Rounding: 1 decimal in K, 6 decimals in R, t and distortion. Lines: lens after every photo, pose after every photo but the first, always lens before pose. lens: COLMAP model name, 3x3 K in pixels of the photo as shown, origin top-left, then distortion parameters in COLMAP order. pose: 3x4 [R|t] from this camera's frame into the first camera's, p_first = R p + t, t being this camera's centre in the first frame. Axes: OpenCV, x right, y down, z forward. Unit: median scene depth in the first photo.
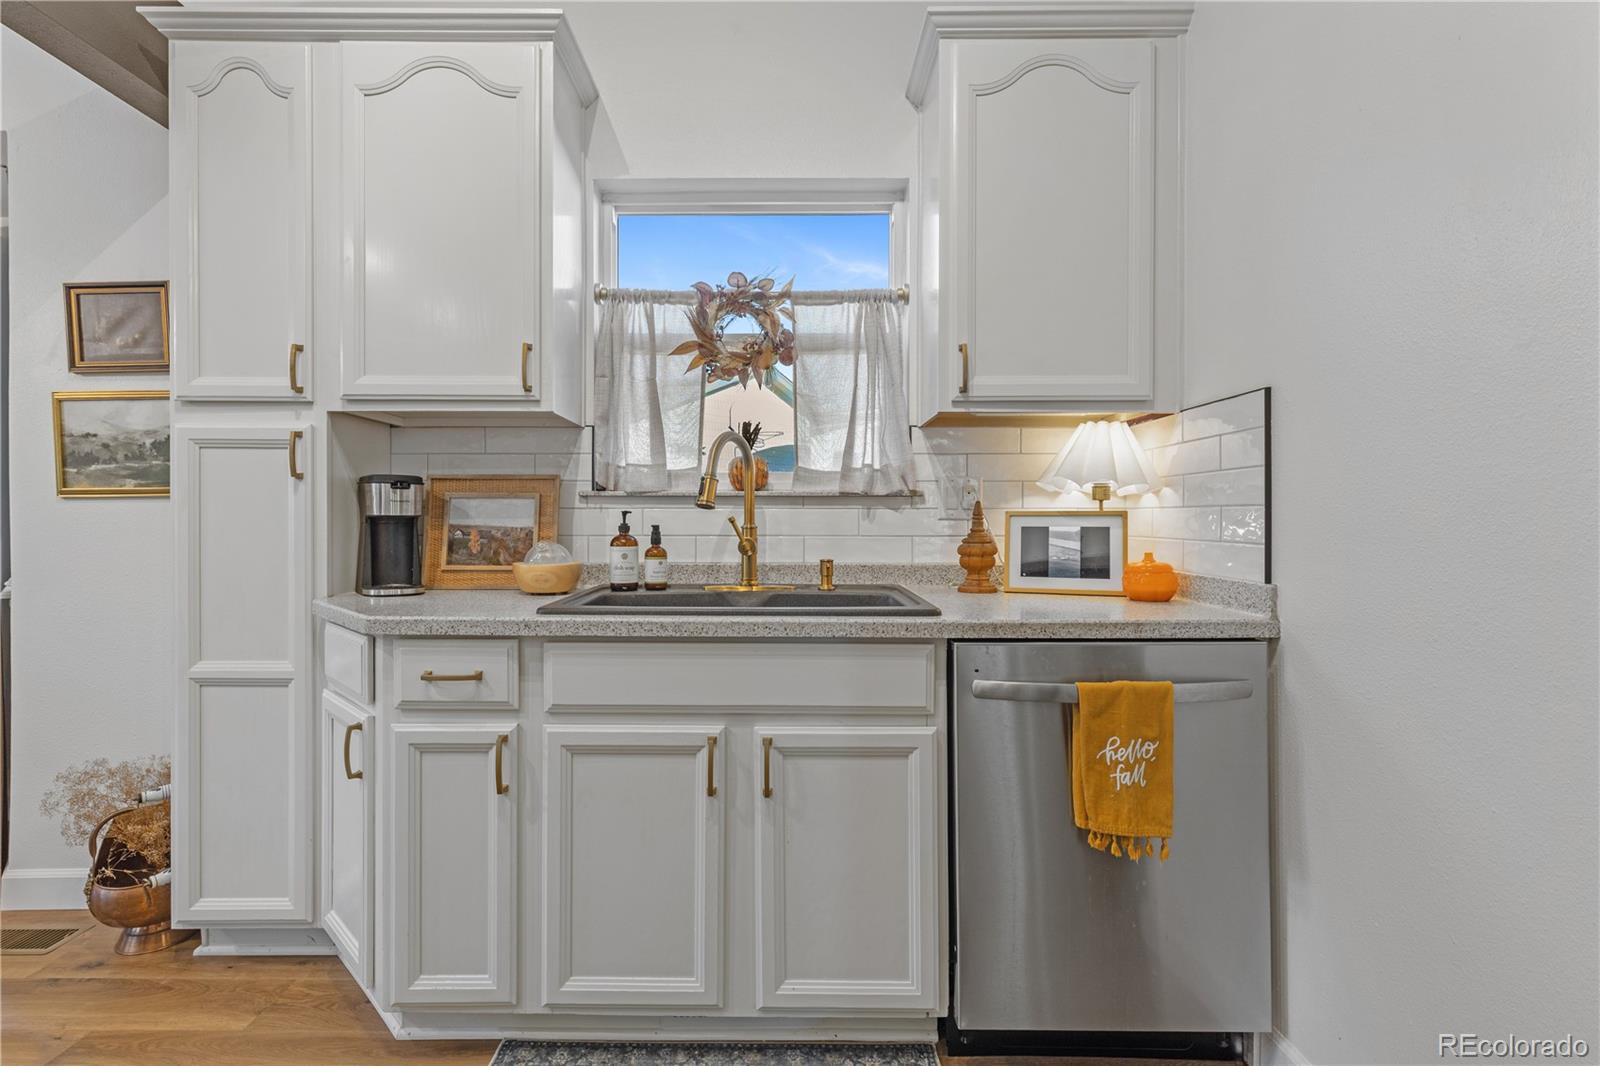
lens RADIAL K [[727.7, 0, 770.6], [0, 727.7, 524.7], [0, 0, 1]] dist [0.003816, 0.000254]
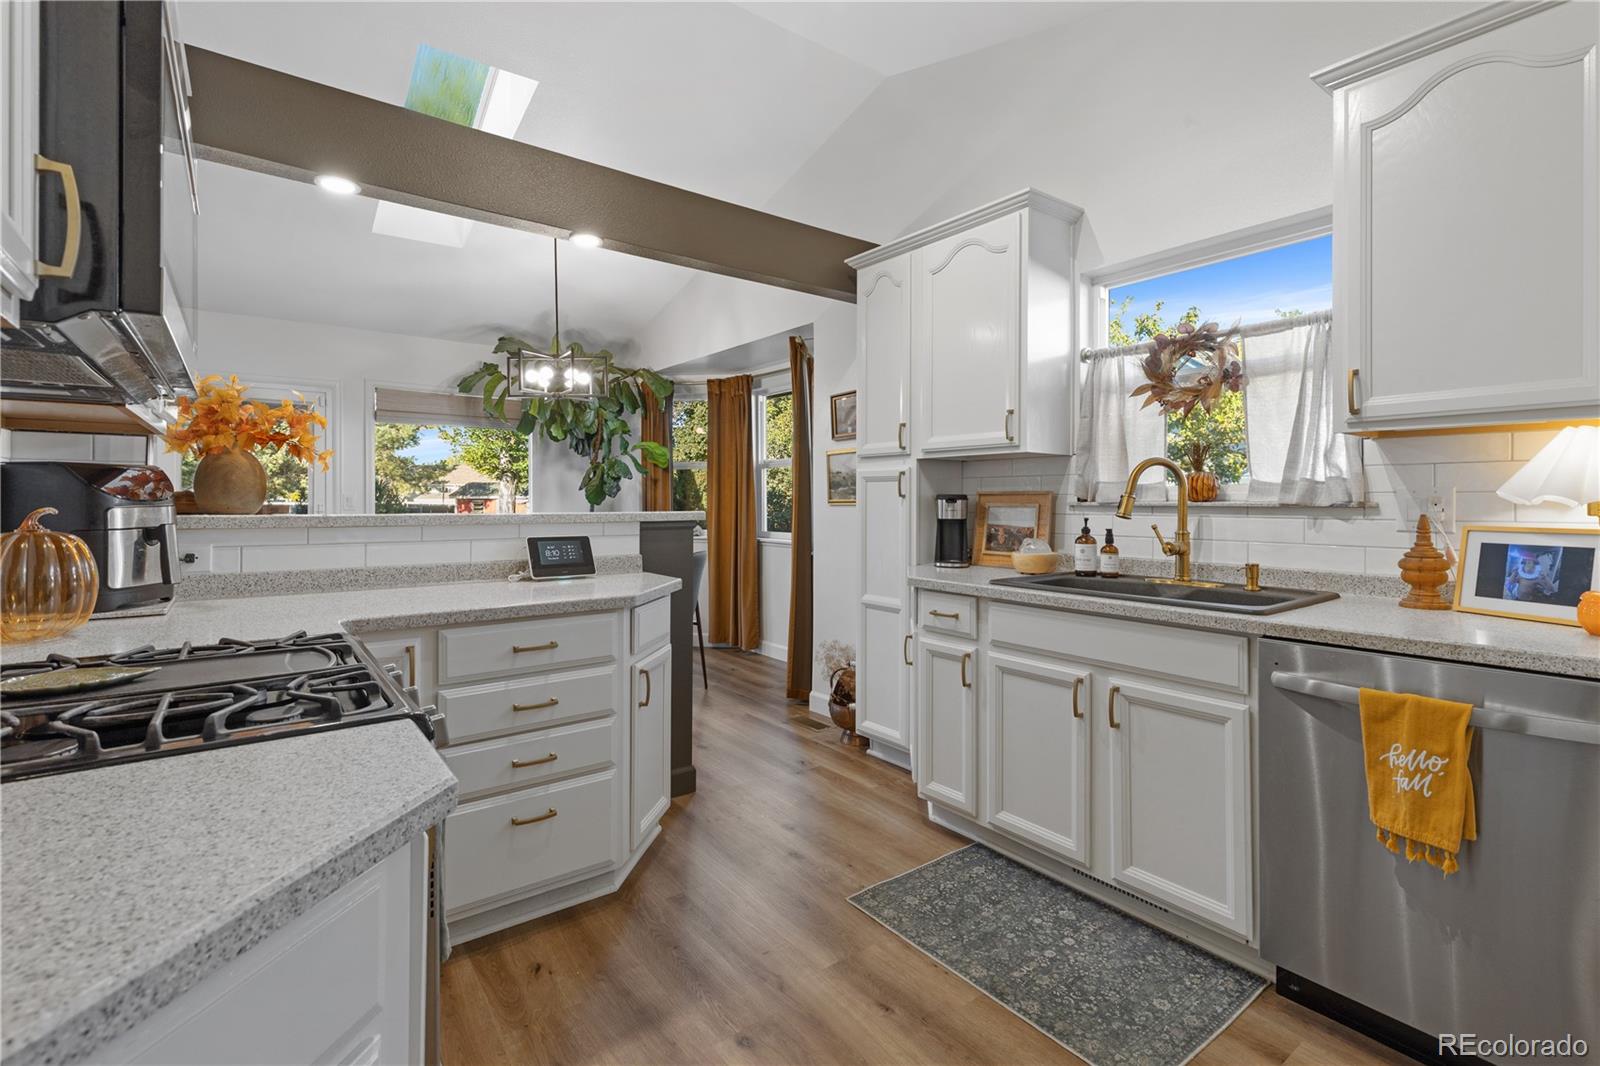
lens RADIAL K [[727.7, 0, 808.0], [0, 727.7, 496.7], [0, 0, 1]] dist [0.003816, 0.000254]
pose [[0.616729, -0.003950, -0.787165, 0.552329], [-0.005913, 0.999936, -0.009651, -0.042273], [0.787153, 0.010606, 0.616667, -0.255446]]
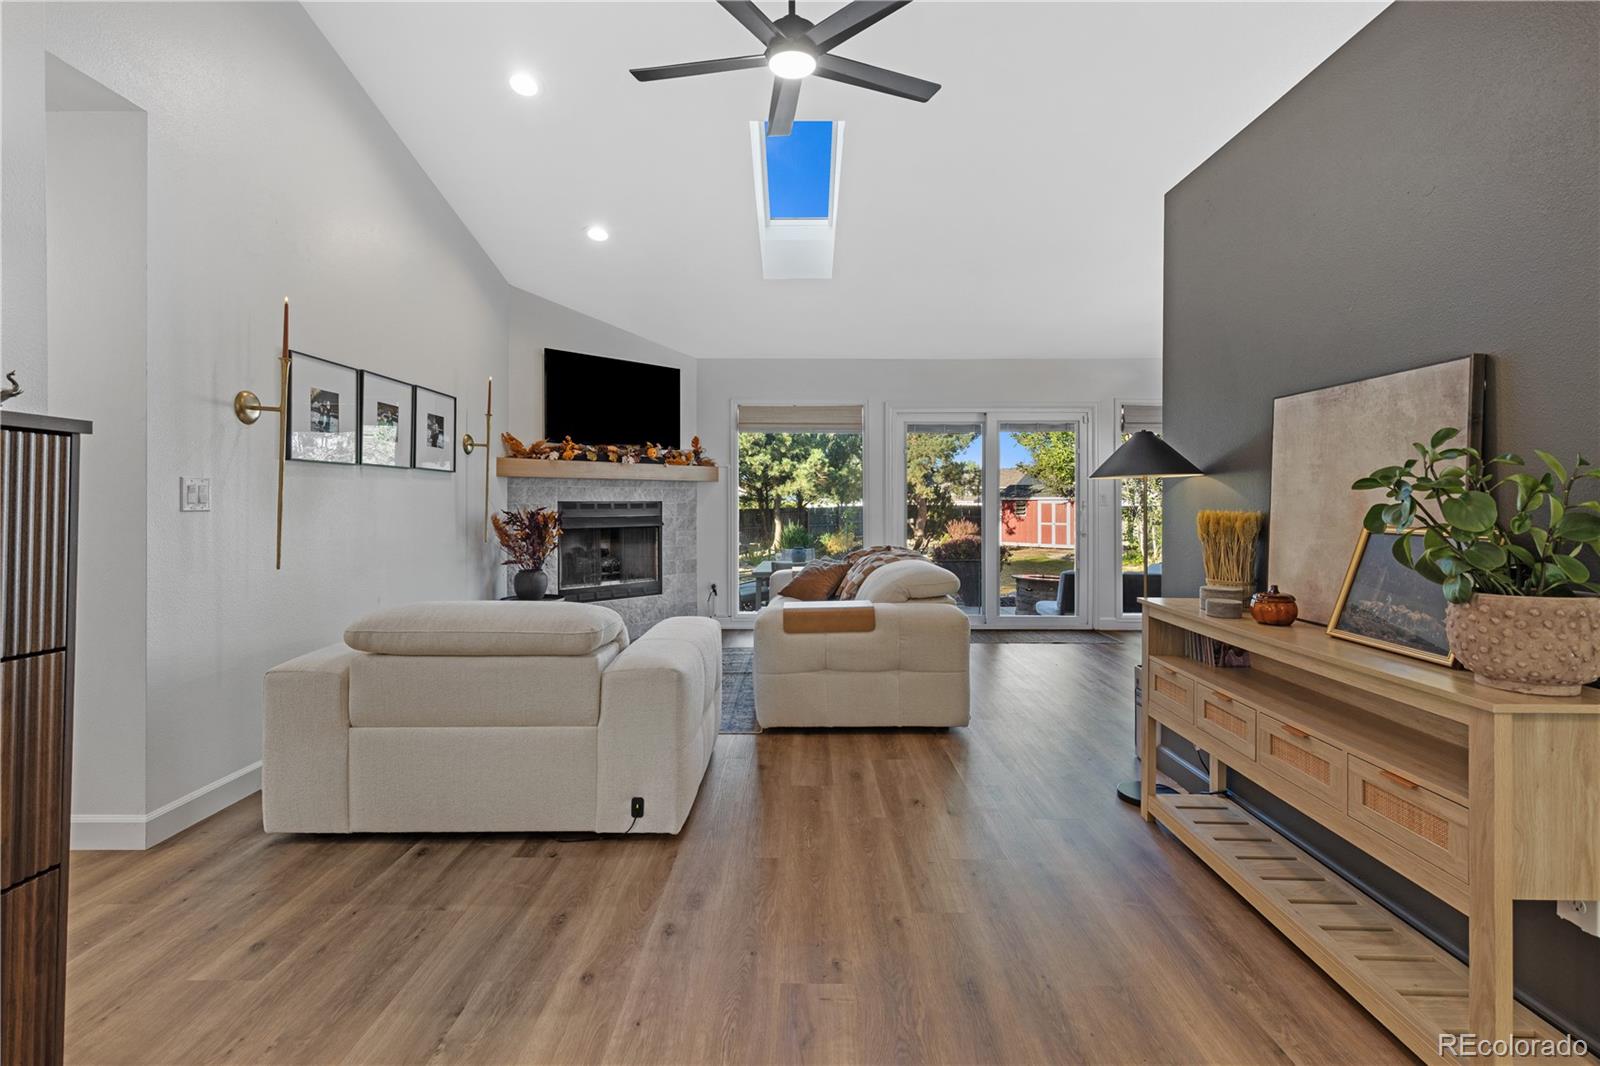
lens RADIAL K [[727.7, 0, 810.1], [0, 727.7, 508.4], [0, 0, 1]] dist [0.003816, 0.000254]
pose [[0.020775, 0.008375, -0.999749, 0.705736], [-0.010694, 0.999910, 0.008154, -0.005941], [0.999727, 0.010522, 0.020862, -1.355054]]
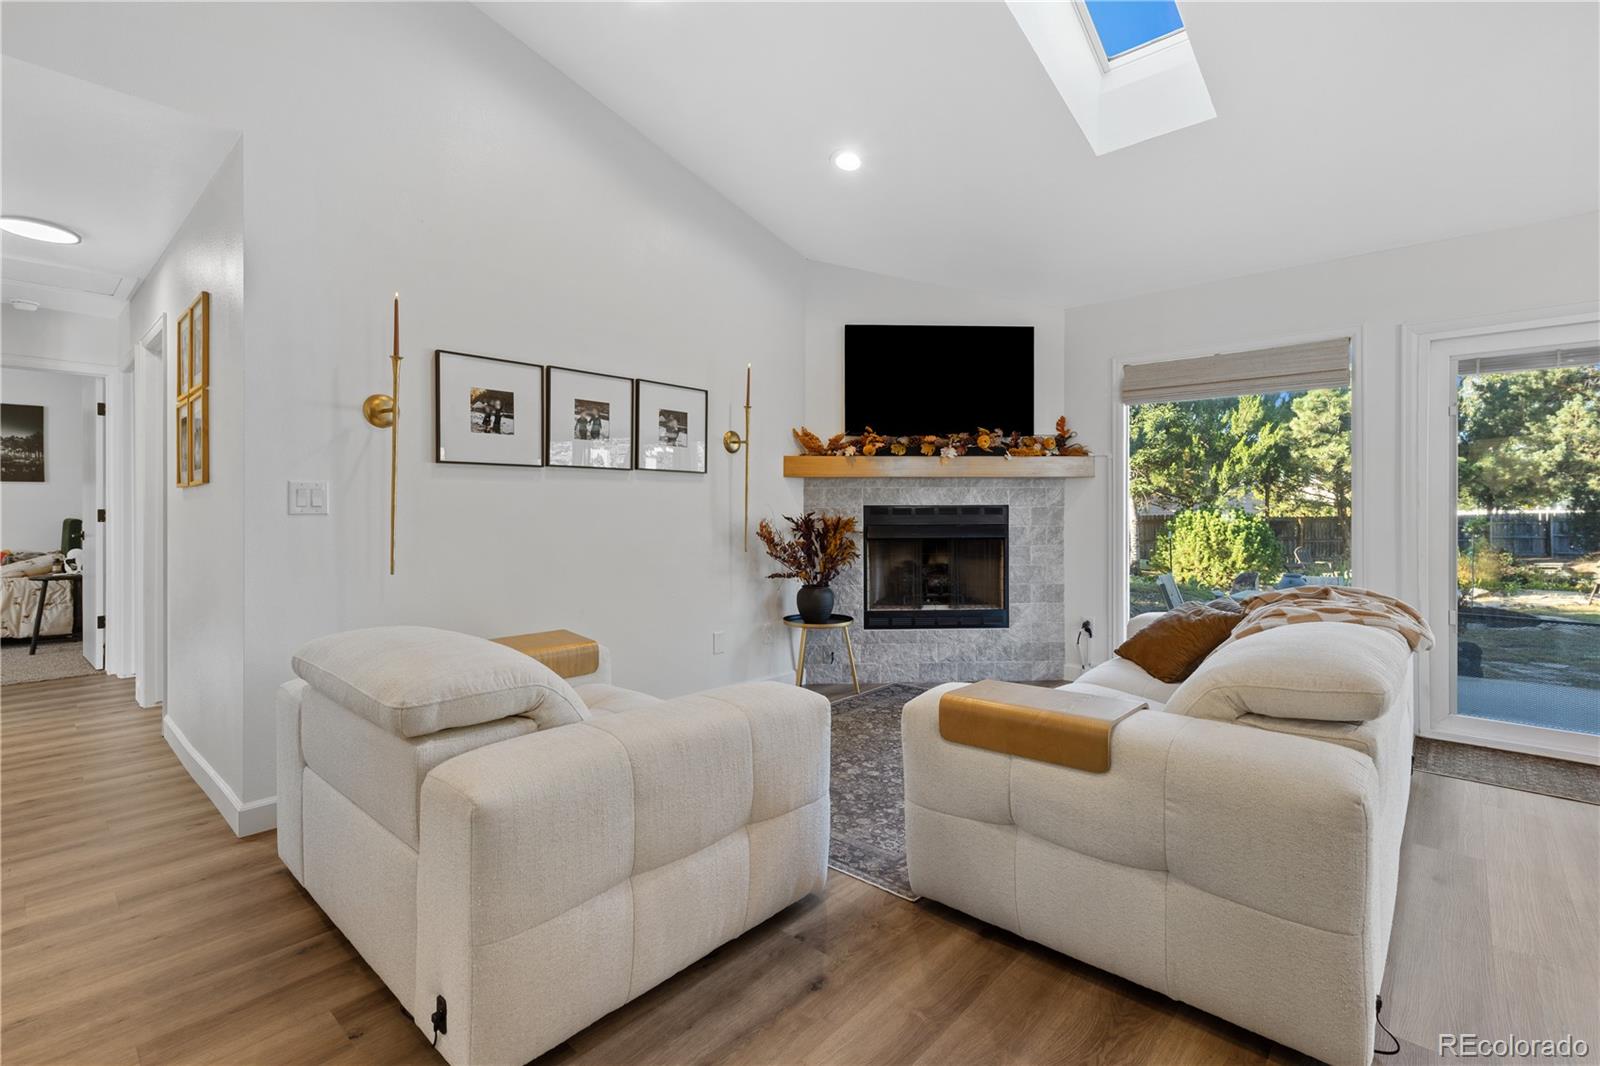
lens RADIAL K [[727.7, 0, 798.4], [0, 727.7, 512.5], [0, 0, 1]] dist [0.003816, 0.000254]
pose [[-0.659891, 0.004459, -0.751348, -0.226381], [-0.006758, 0.999907, 0.011869, -0.003457], [0.751331, 0.012910, -0.659800, -0.863073]]
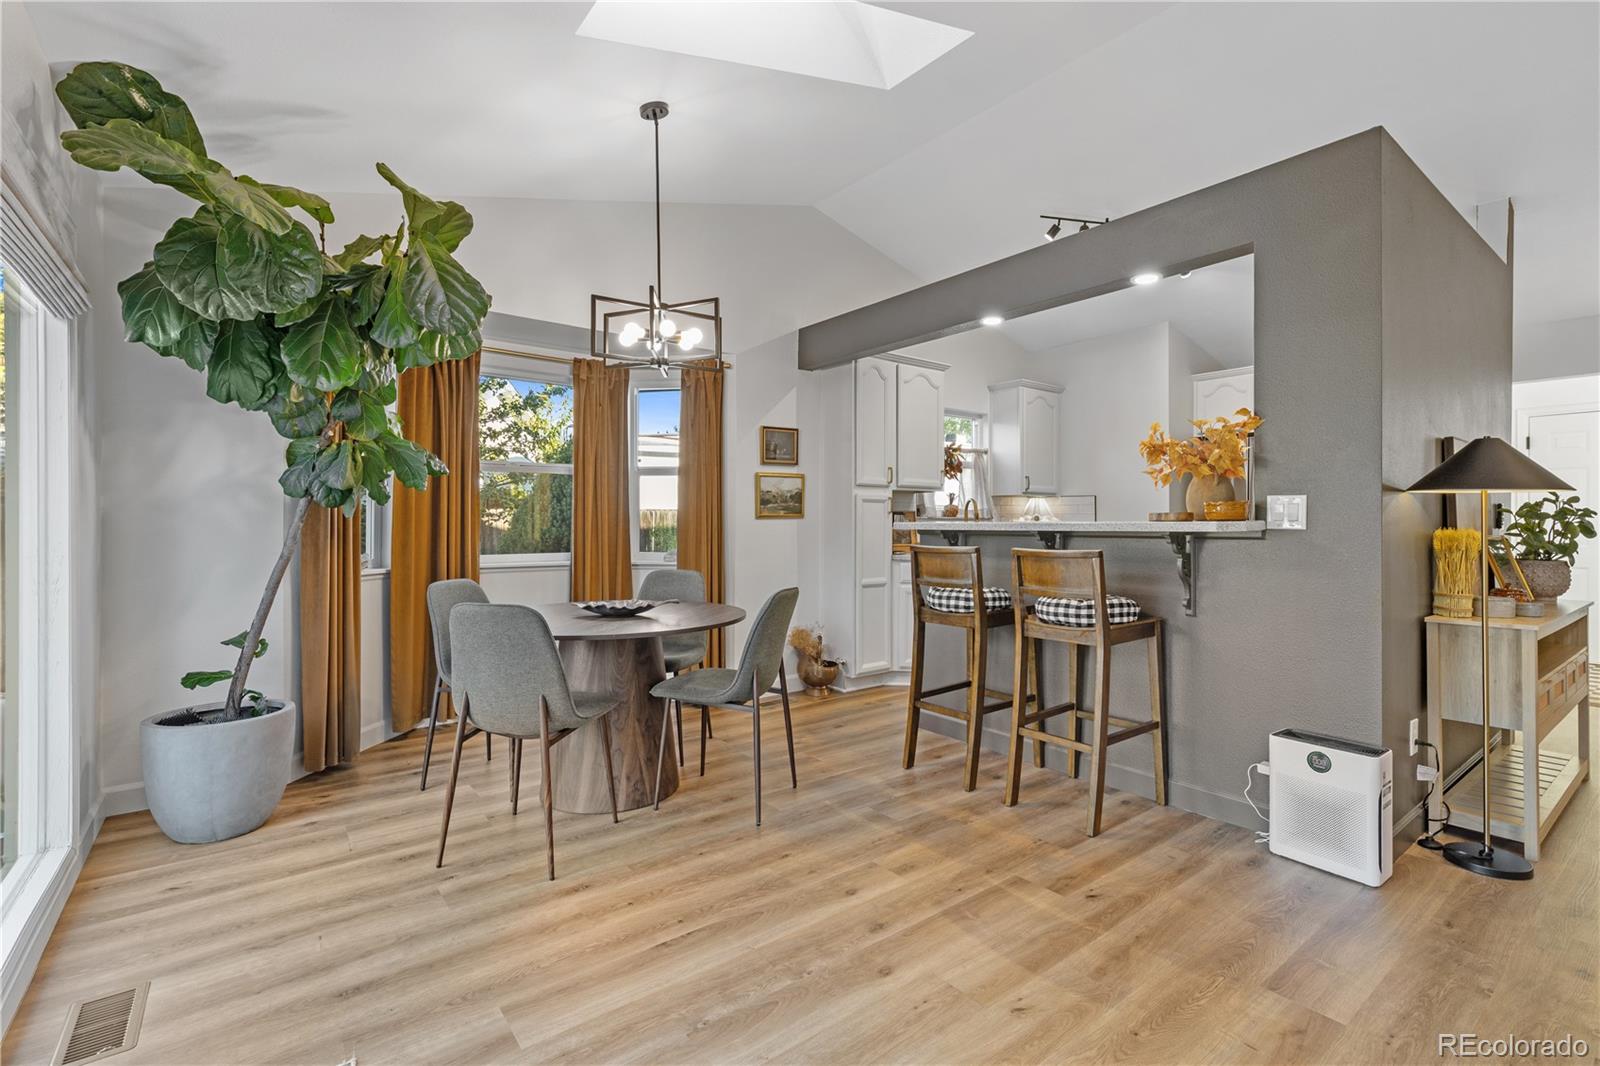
lens RADIAL K [[727.7, 0, 799.3], [0, 727.7, 524.7], [0, 0, 1]] dist [0.003816, 0.000254]
pose [[0.782760, -0.001676, 0.622322, -2.432994], [0.005459, 0.999976, -0.004173, -0.007946], [-0.622300, 0.006664, 0.782750, -0.918720]]
